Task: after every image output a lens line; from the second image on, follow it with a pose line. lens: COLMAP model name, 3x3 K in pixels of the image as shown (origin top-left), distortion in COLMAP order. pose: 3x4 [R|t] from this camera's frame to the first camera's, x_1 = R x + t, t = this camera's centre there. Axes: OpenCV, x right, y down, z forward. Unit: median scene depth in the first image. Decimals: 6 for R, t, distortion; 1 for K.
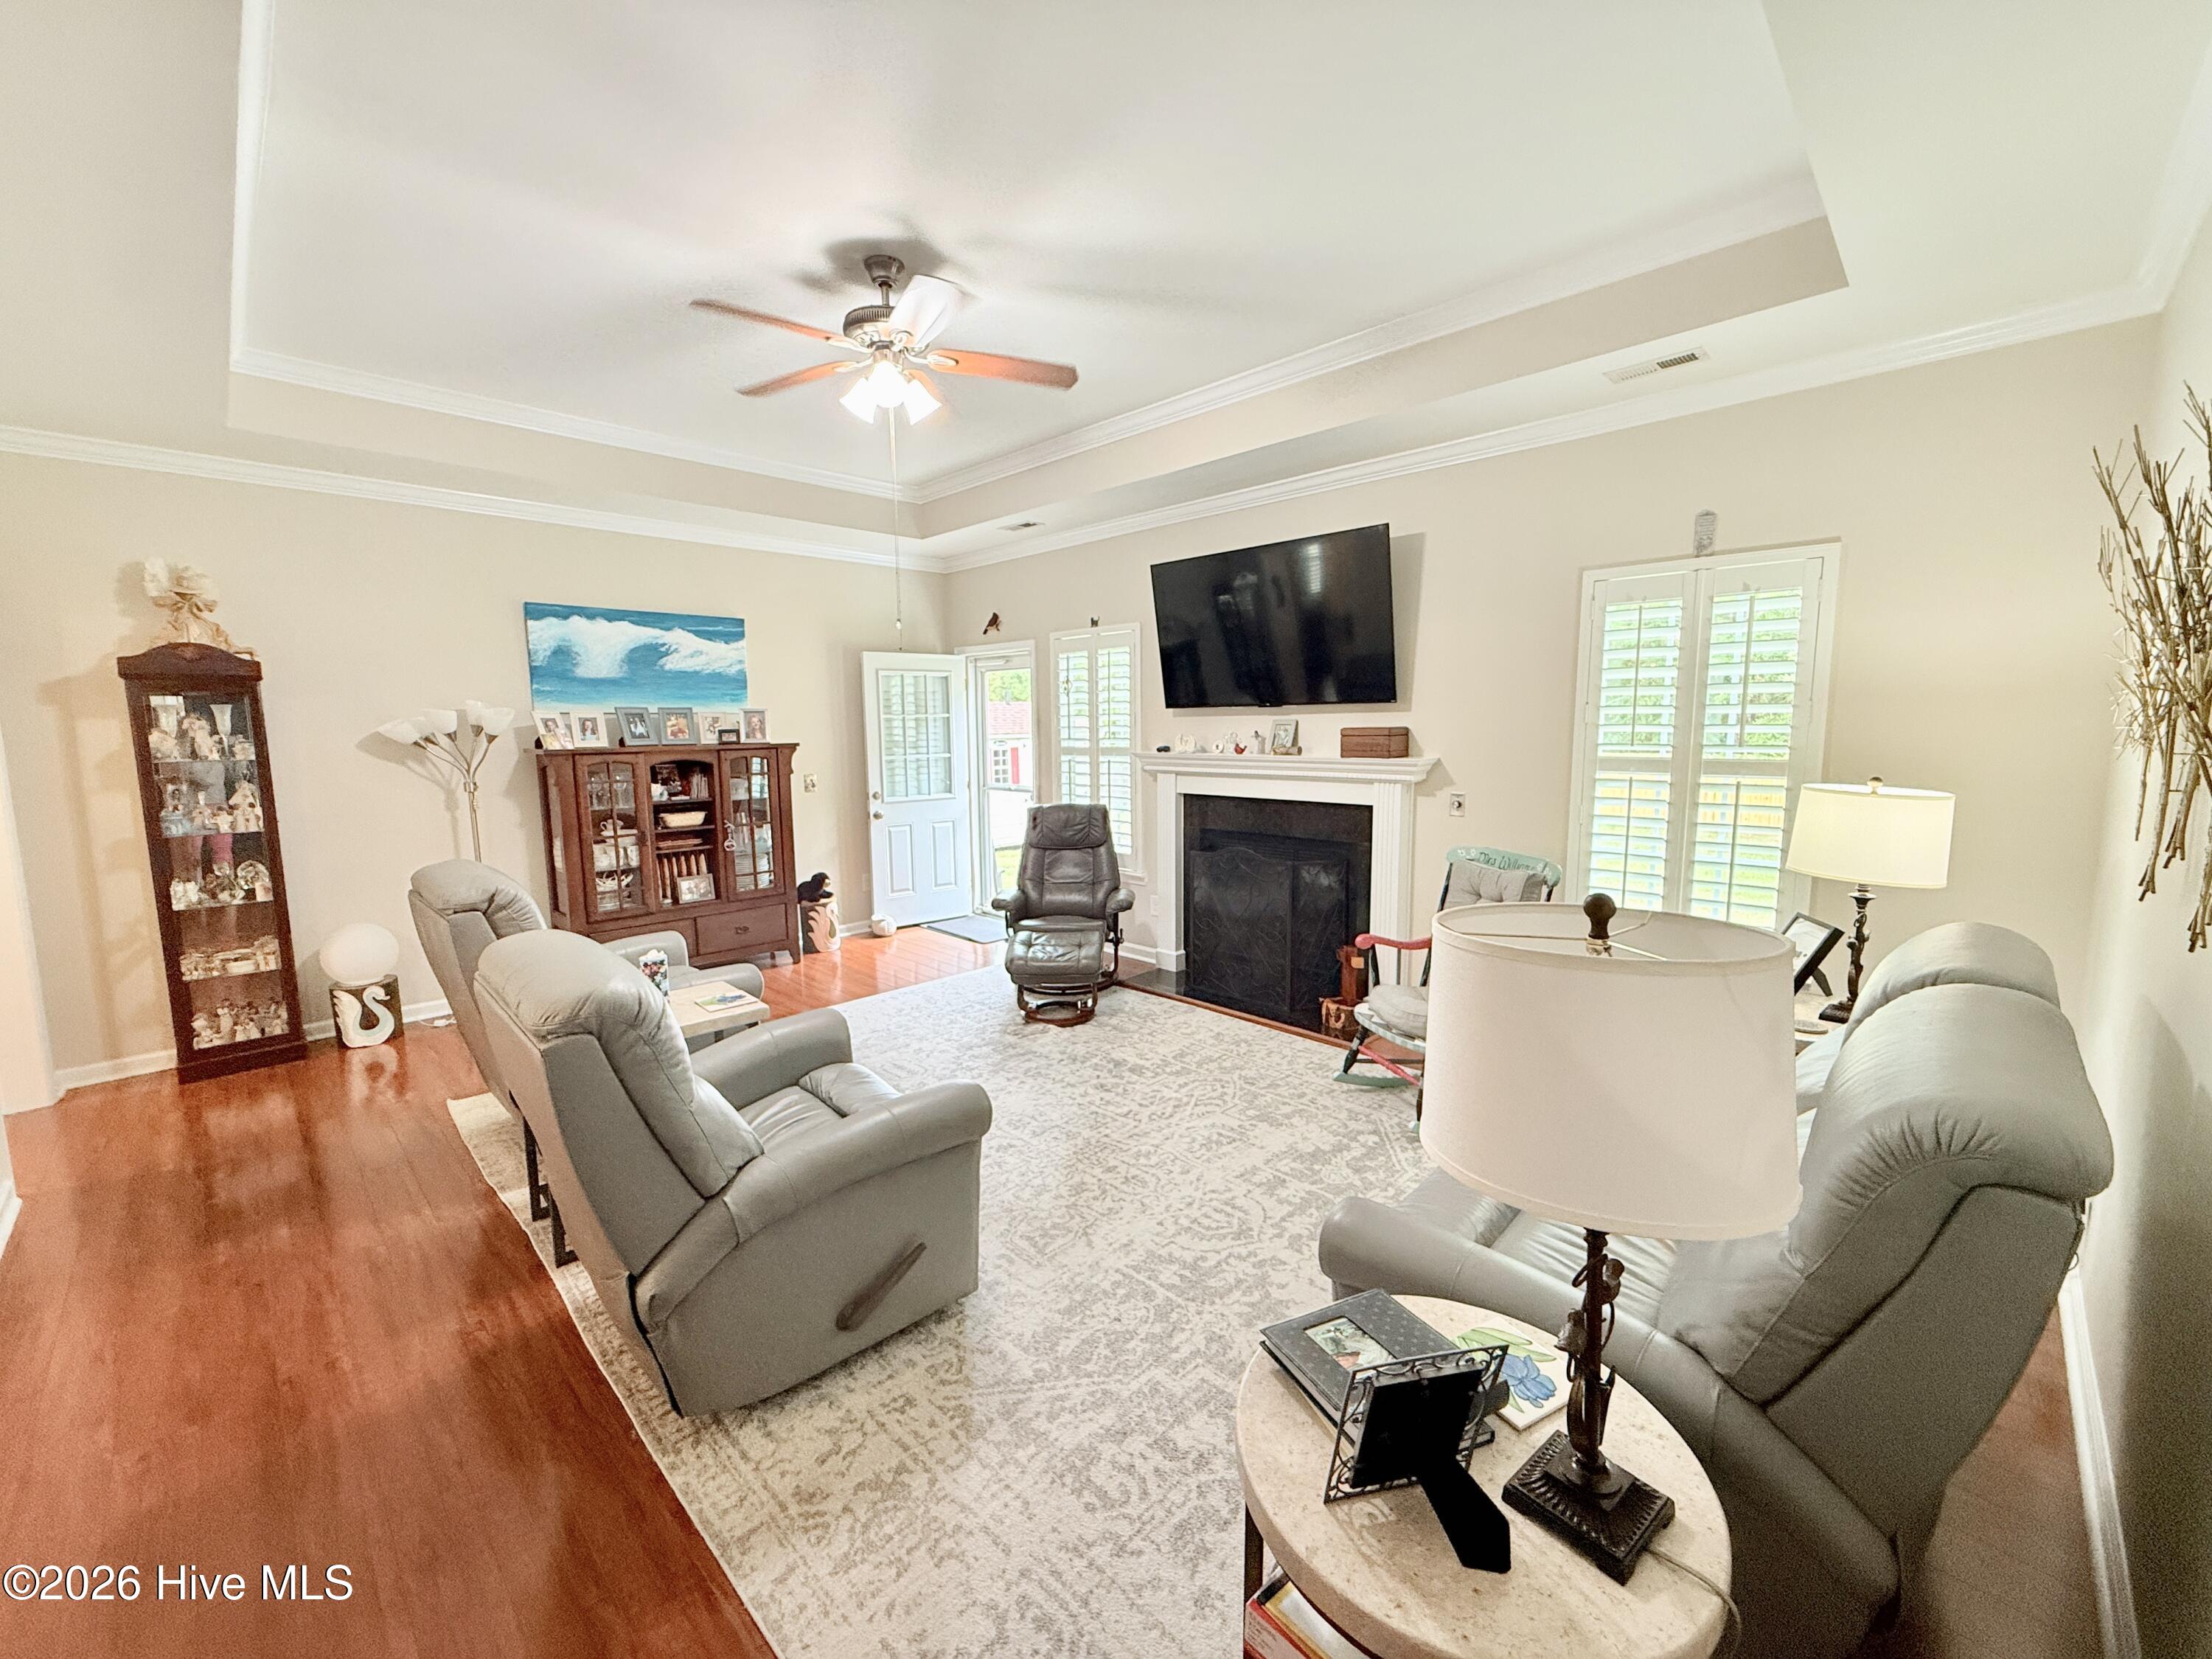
lens RADIAL K [[877.9, 0, 1108.8], [0, 877.9, 825.5], [0, 0, 1]] dist [0.001159, -0.000277]
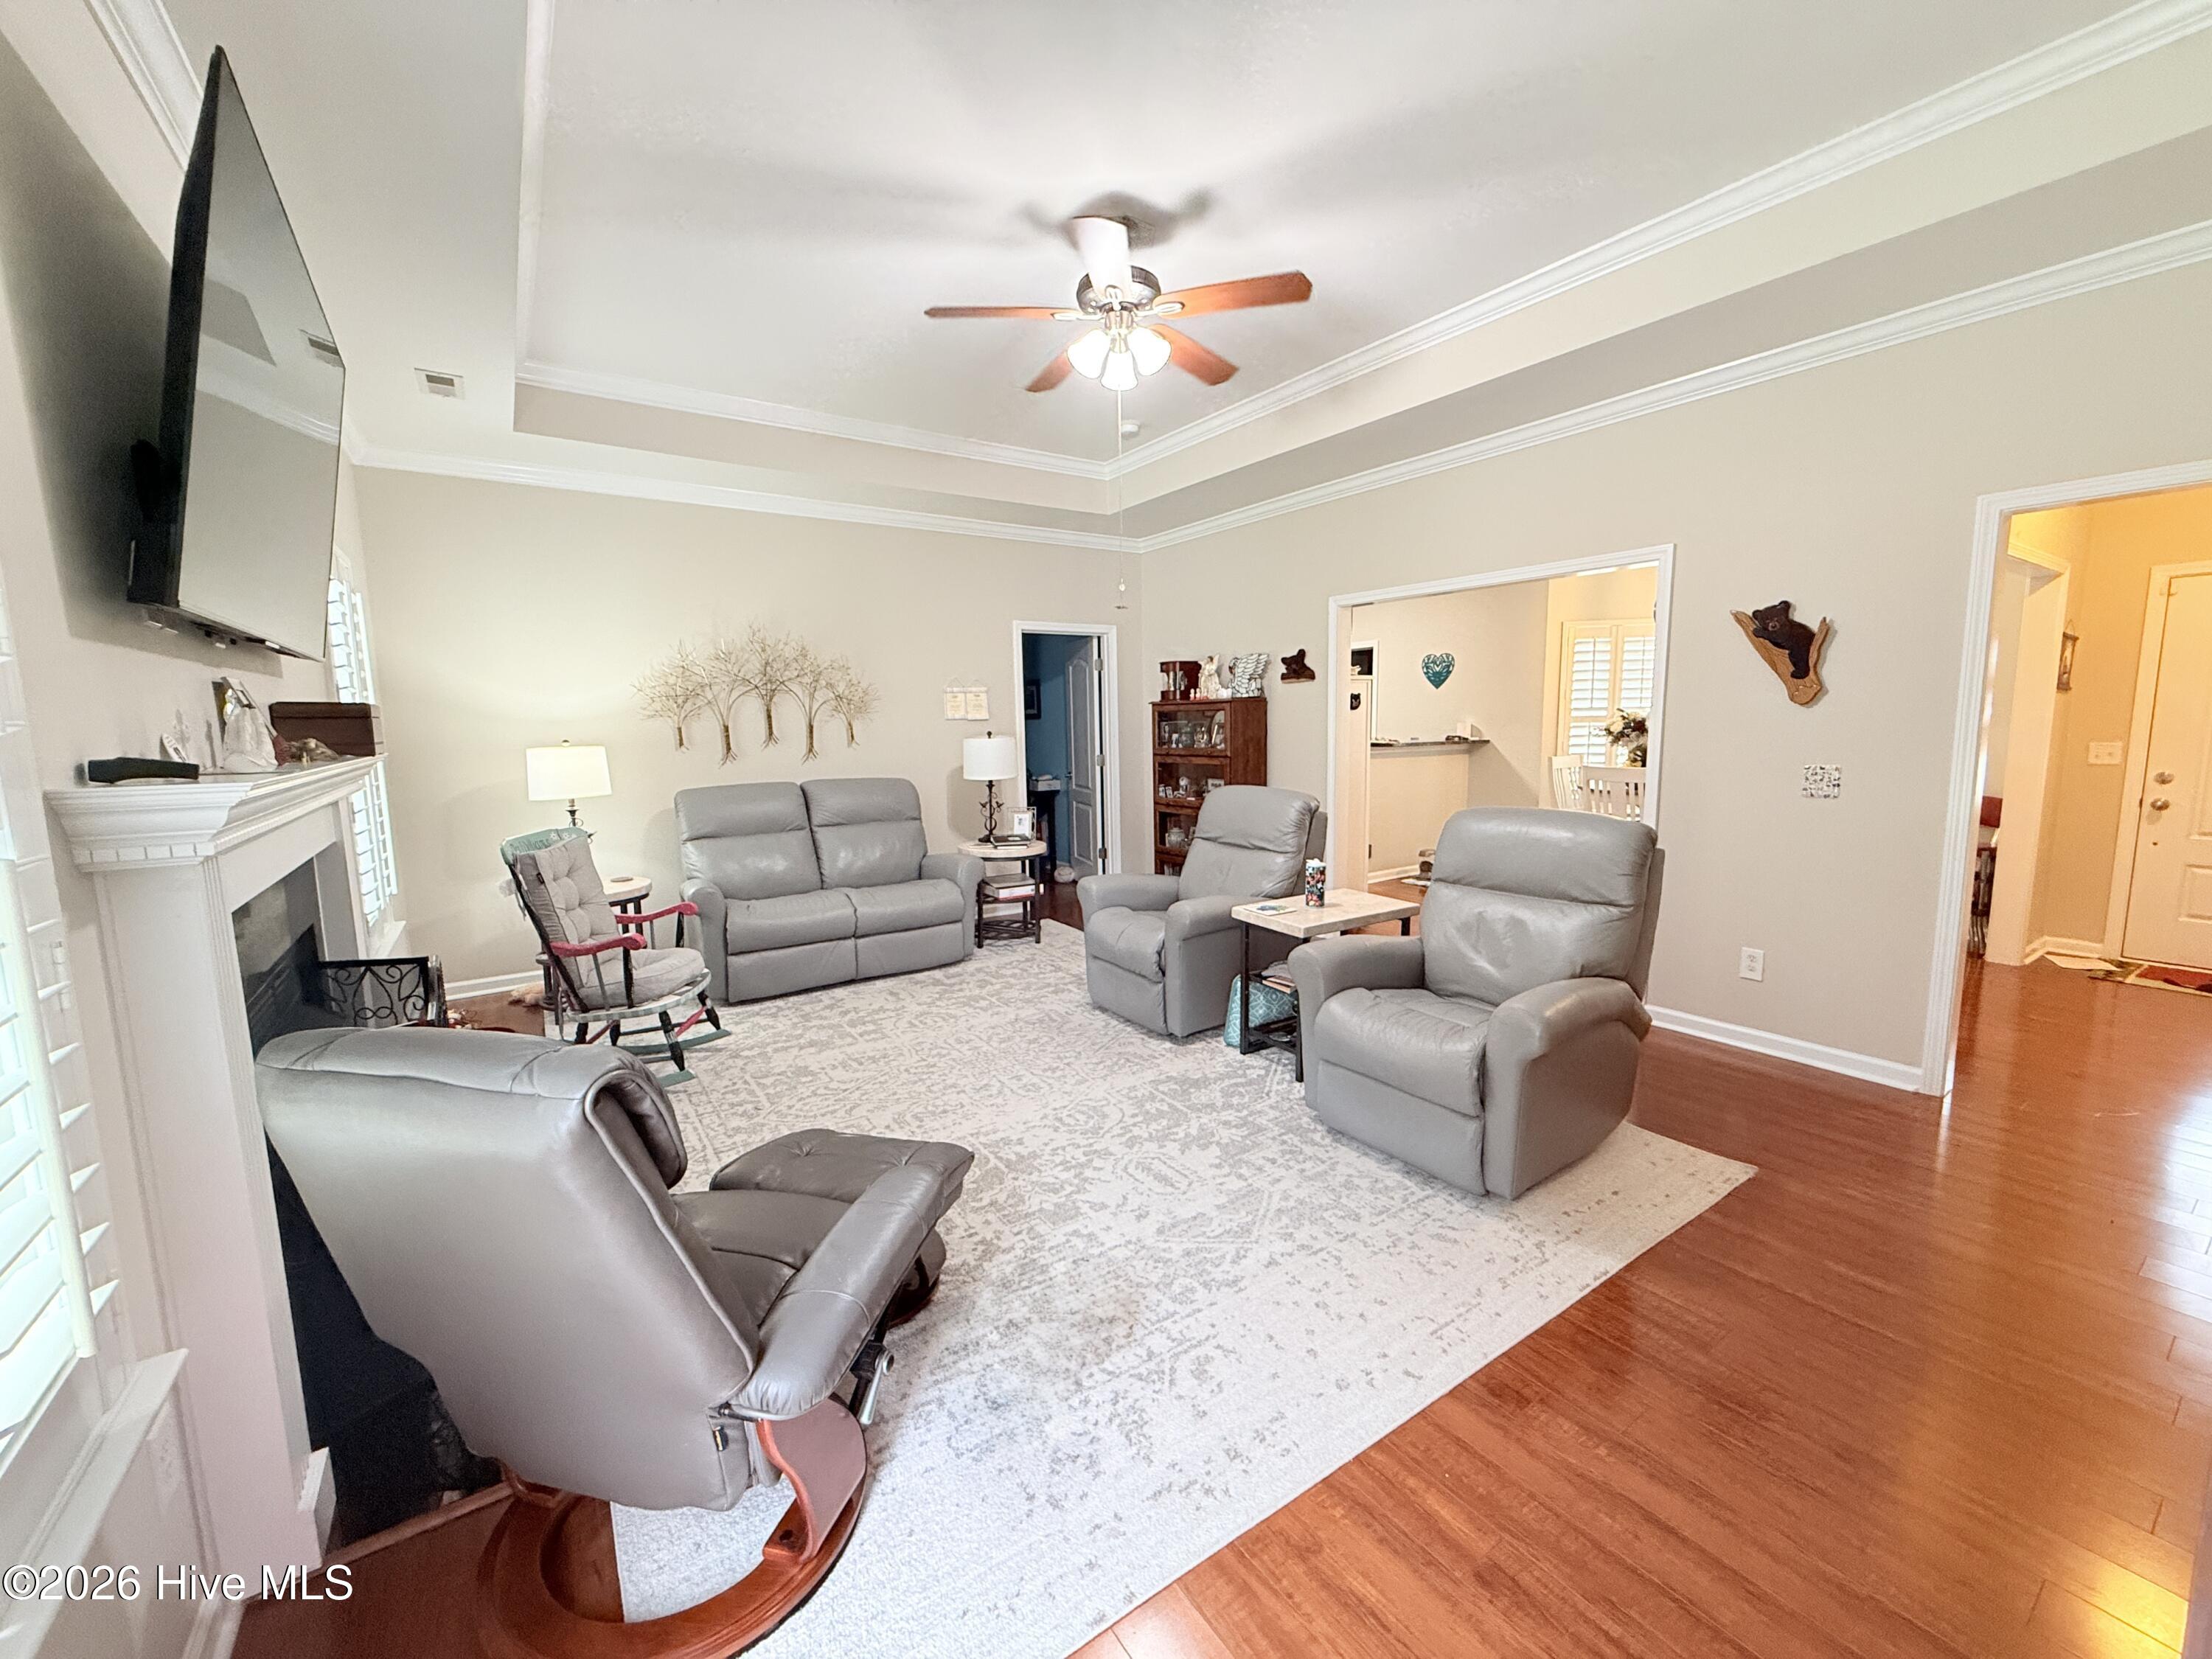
lens RADIAL K [[877.9, 0, 1108.8], [0, 877.9, 832.4], [0, 0, 1]] dist [0.001159, -0.000277]
pose [[-0.983722, 0.007170, 0.179552, -0.292914], [0.048222, 0.973085, 0.225343, -0.128175], [-0.173103, 0.230333, -0.957592, 1.491999]]
